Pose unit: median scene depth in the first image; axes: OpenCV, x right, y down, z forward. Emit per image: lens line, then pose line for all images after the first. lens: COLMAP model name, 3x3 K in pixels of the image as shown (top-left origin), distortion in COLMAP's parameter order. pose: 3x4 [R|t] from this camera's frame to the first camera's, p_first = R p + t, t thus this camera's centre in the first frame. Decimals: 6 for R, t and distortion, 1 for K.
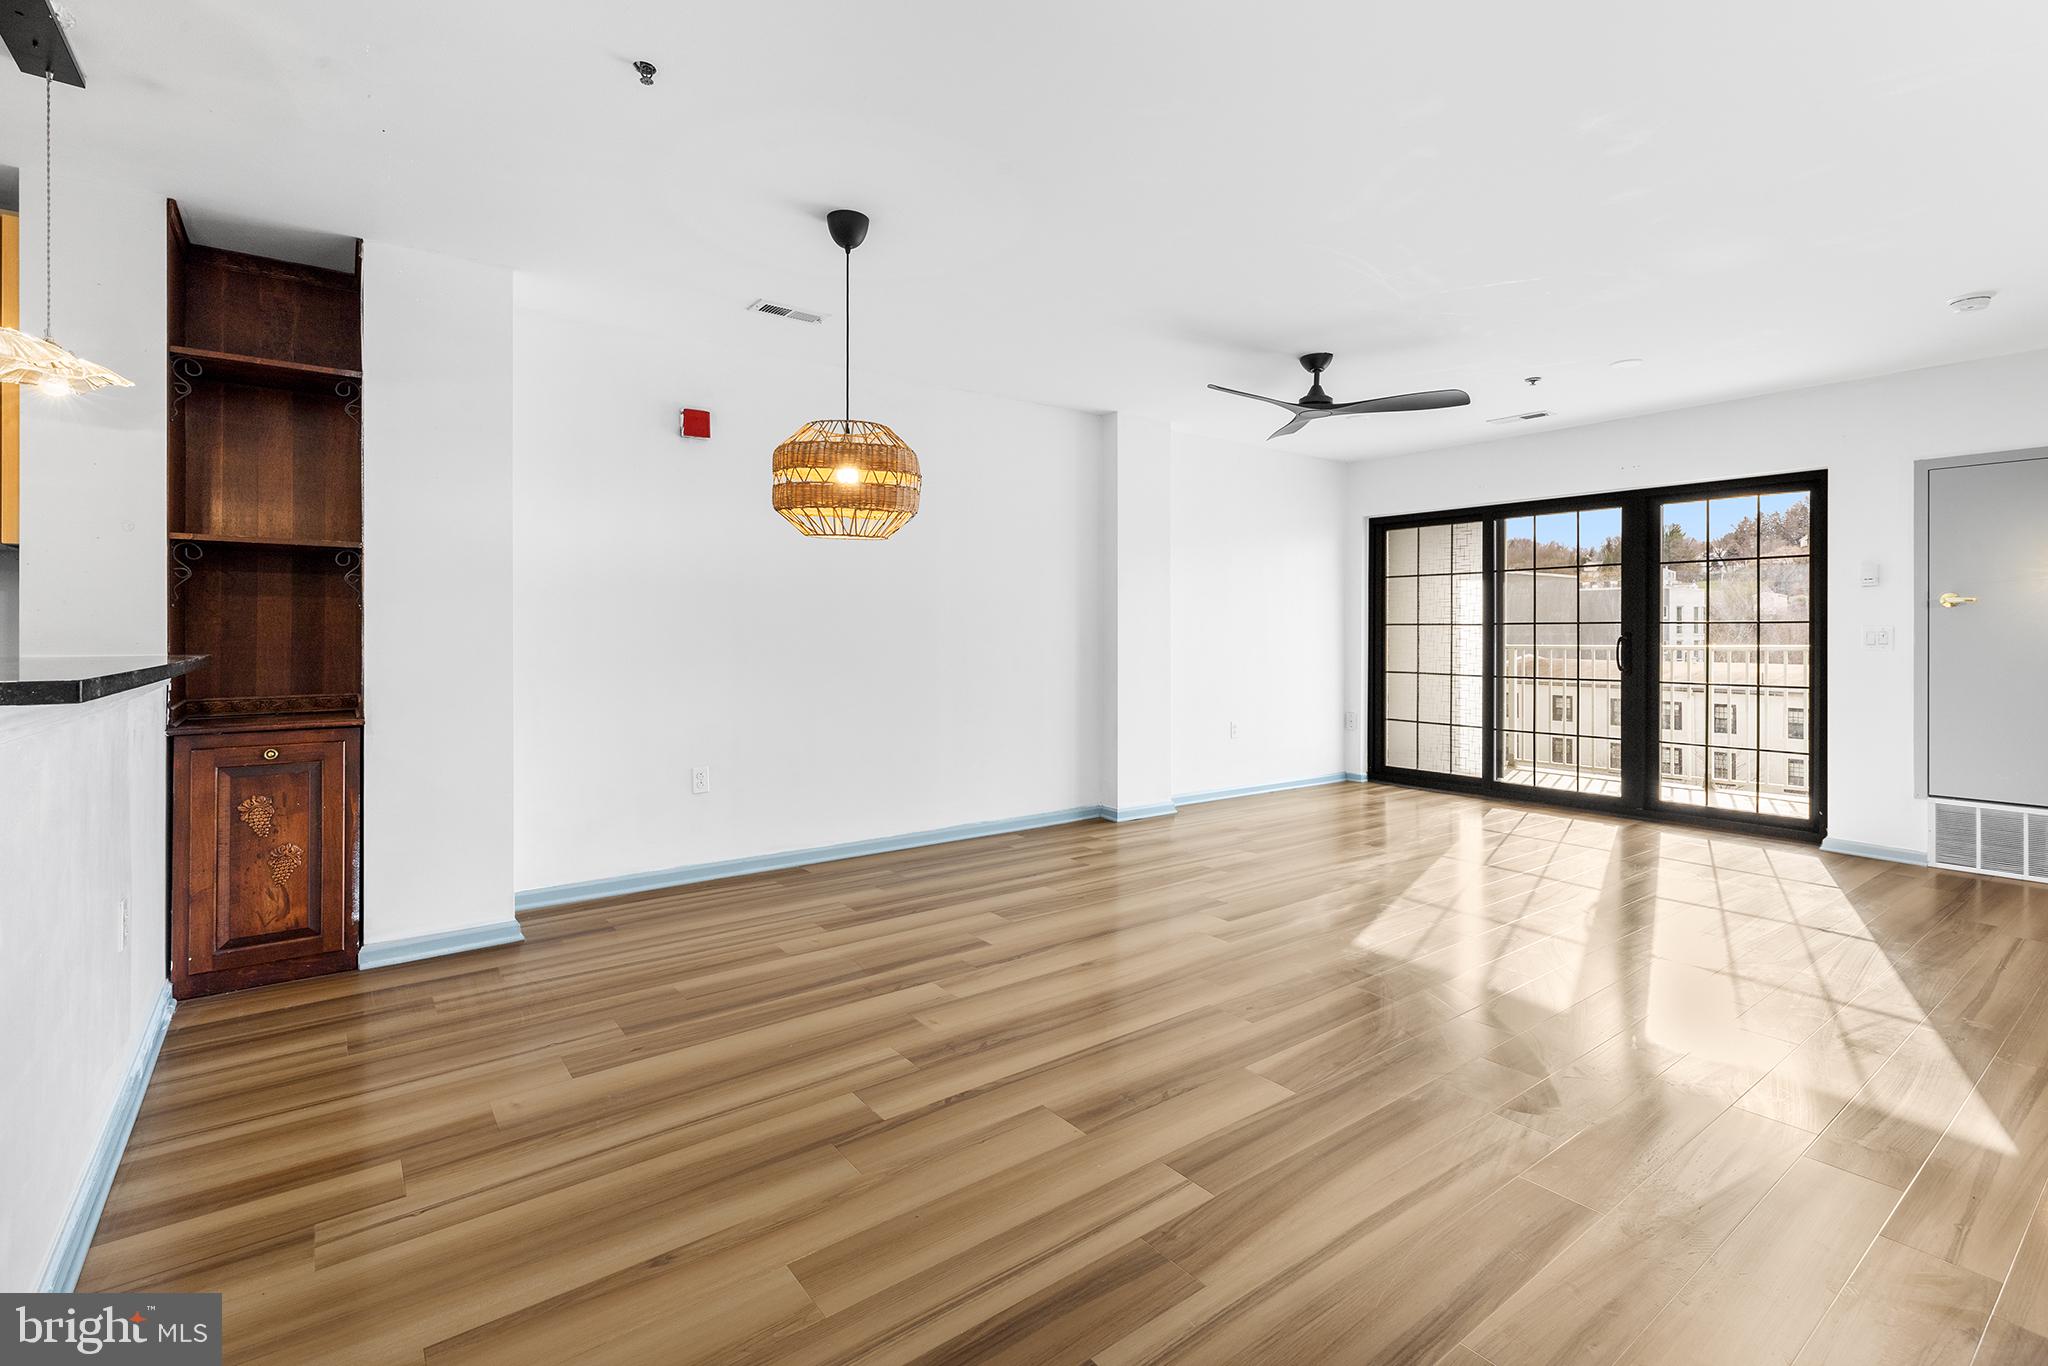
lens RADIAL K [[924.7, 0, 1021.6], [0, 924.7, 631.5], [0, 0, 1]] dist [0.004329, -0.000207]
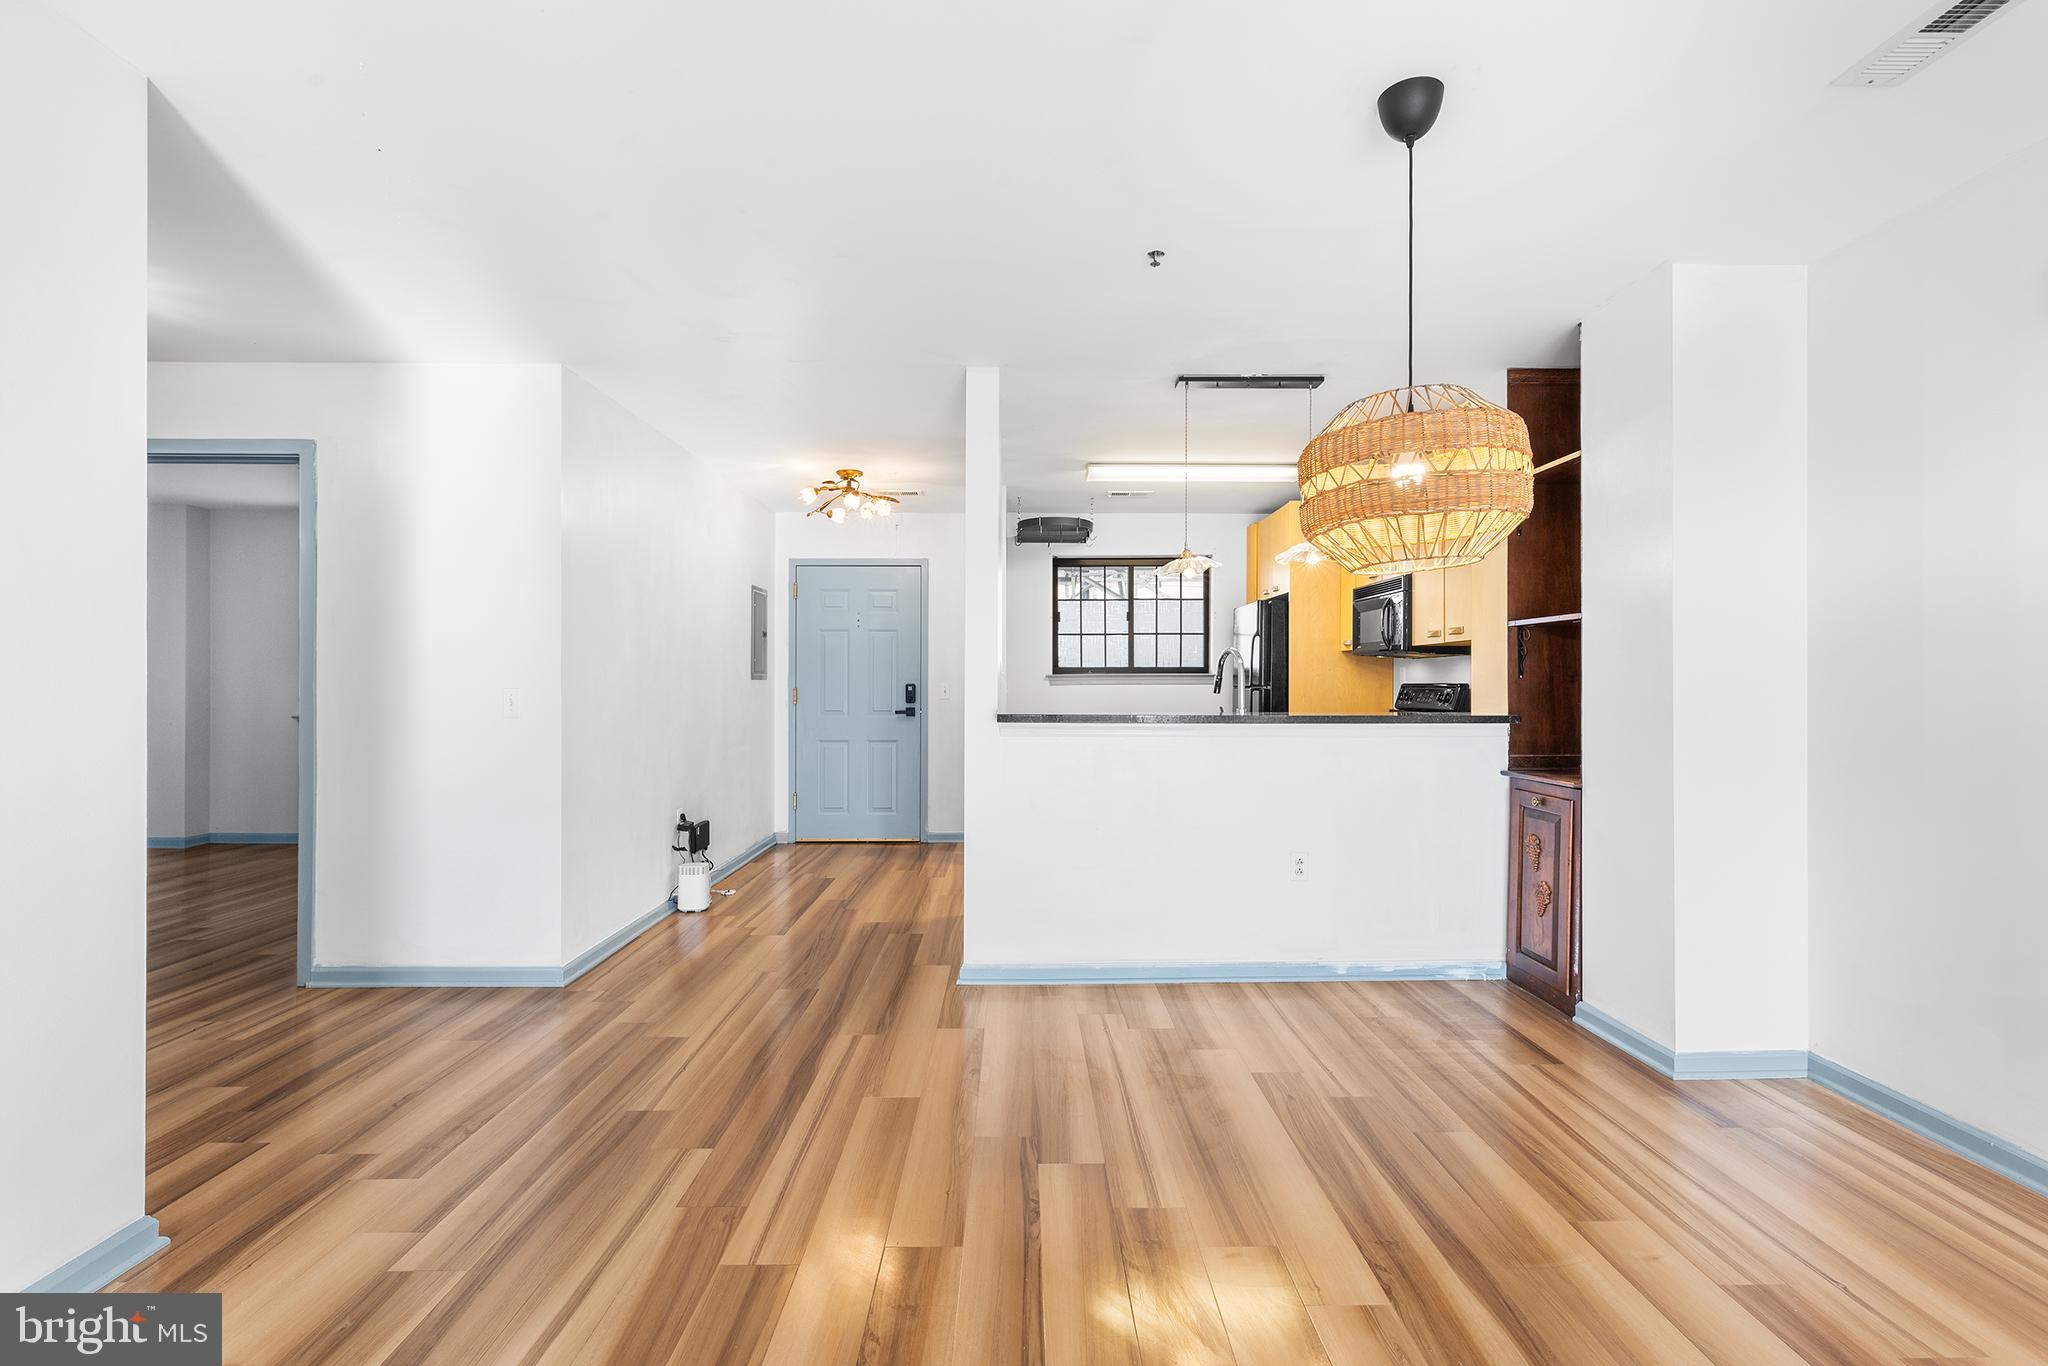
lens RADIAL K [[924.7, 0, 1022.6], [0, 924.7, 682.3], [0, 0, 1]] dist [0.004329, -0.000207]
pose [[-0.592559, -0.004072, -0.805517, 0.298691], [-0.000214, 0.999988, -0.004898, -0.006530], [0.805527, -0.002730, -0.592553, 0.674366]]
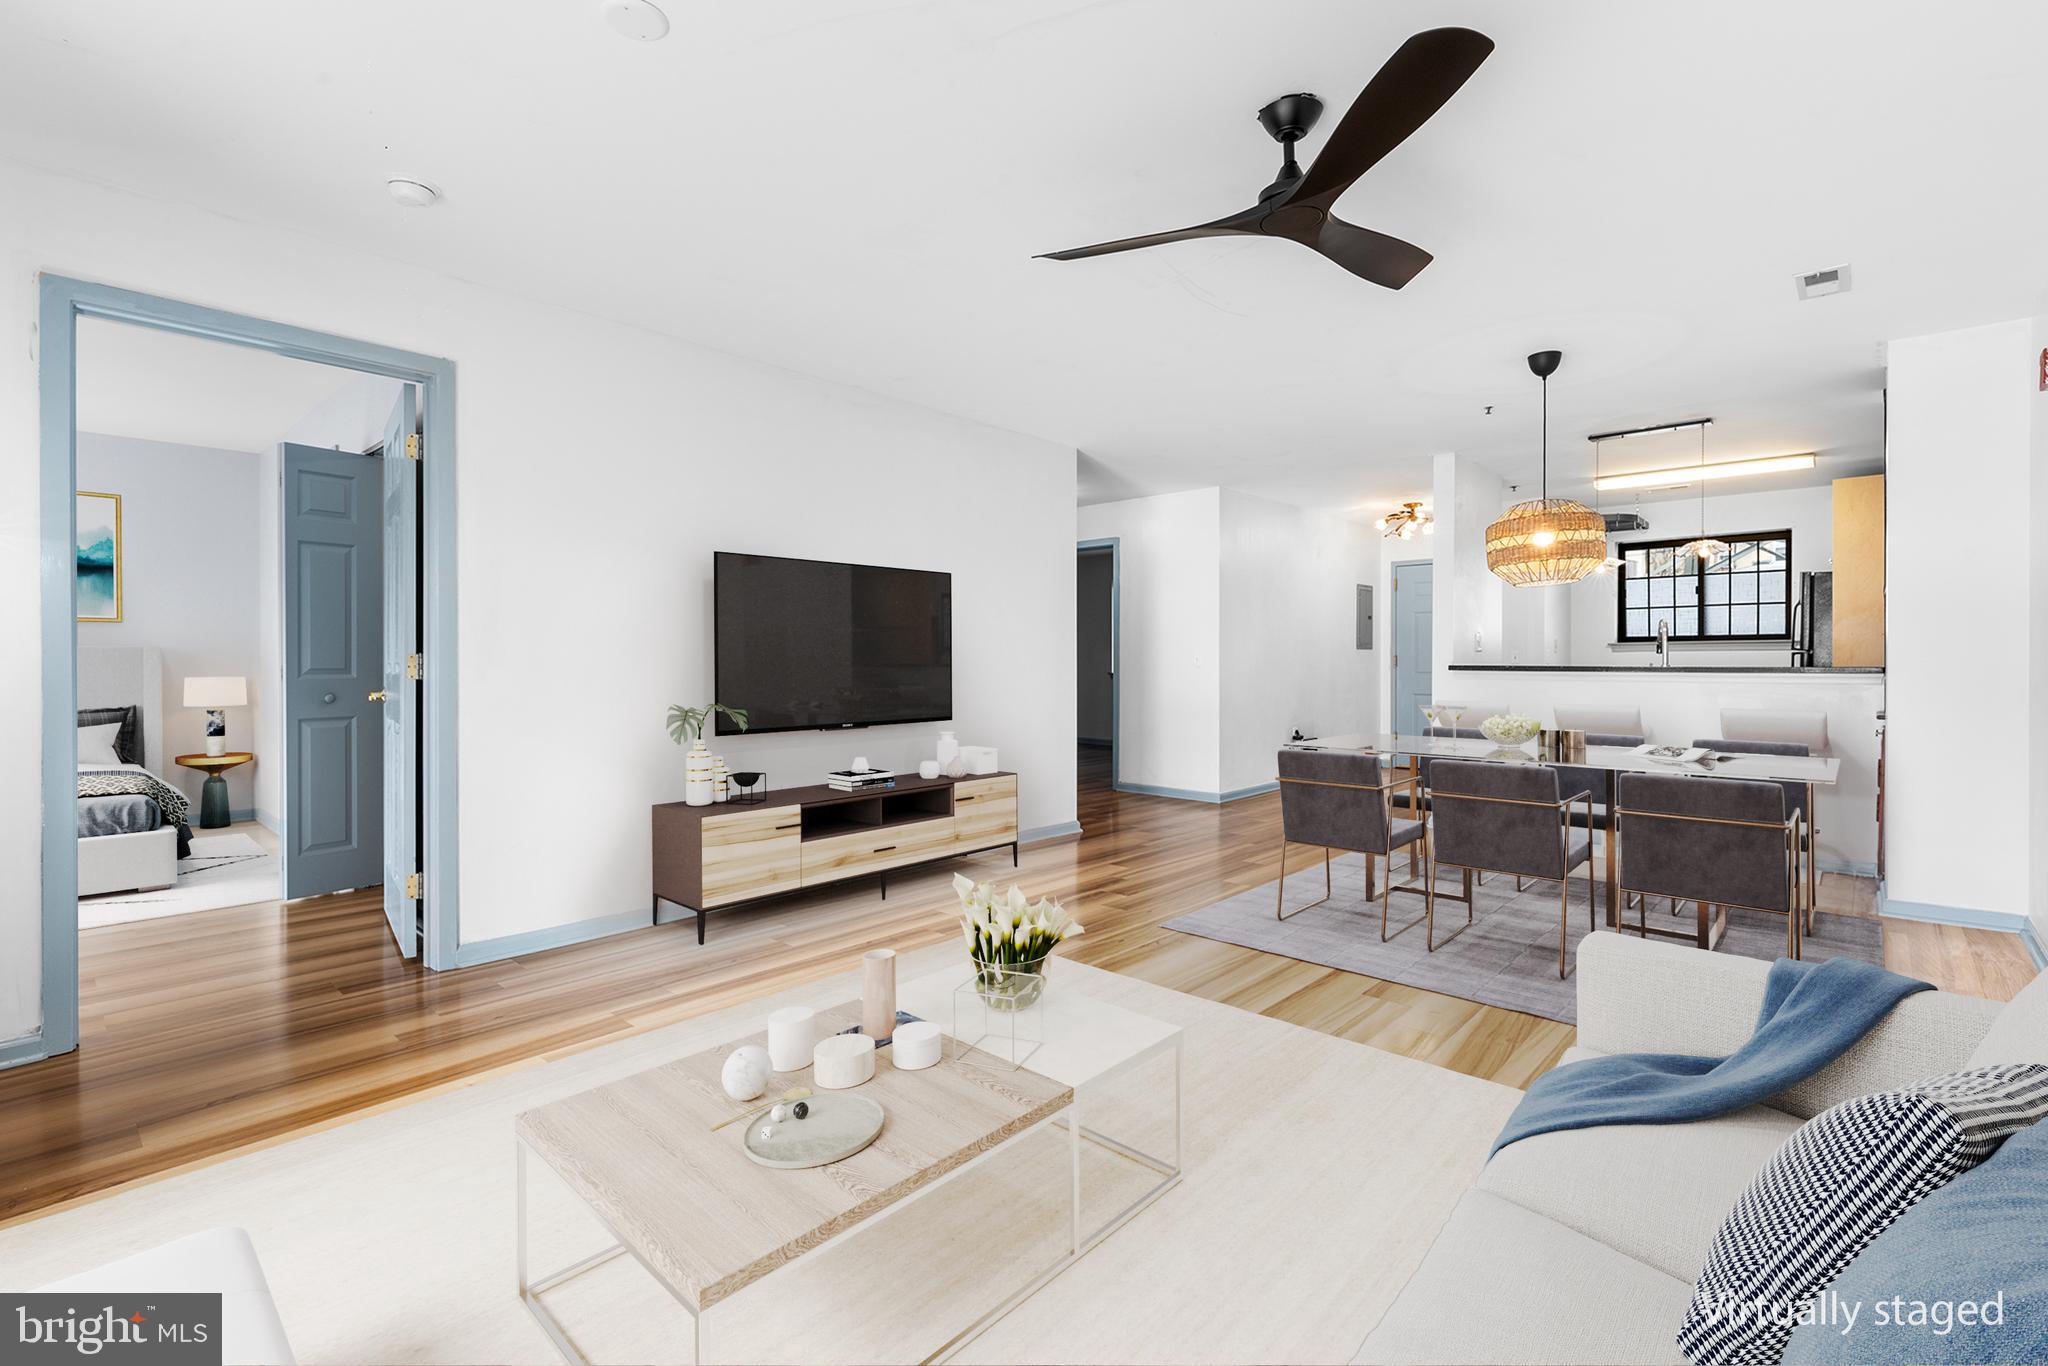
lens RADIAL K [[924.7, 0, 1050.4], [0, 924.7, 688.3], [0, 0, 1]] dist [0.004329, -0.000207]
pose [[-0.978256, 0.004919, -0.207341, 0.472283], [-0.000336, 0.999680, 0.025298, 0.013597], [0.207399, 0.024817, -0.977942, 1.274153]]
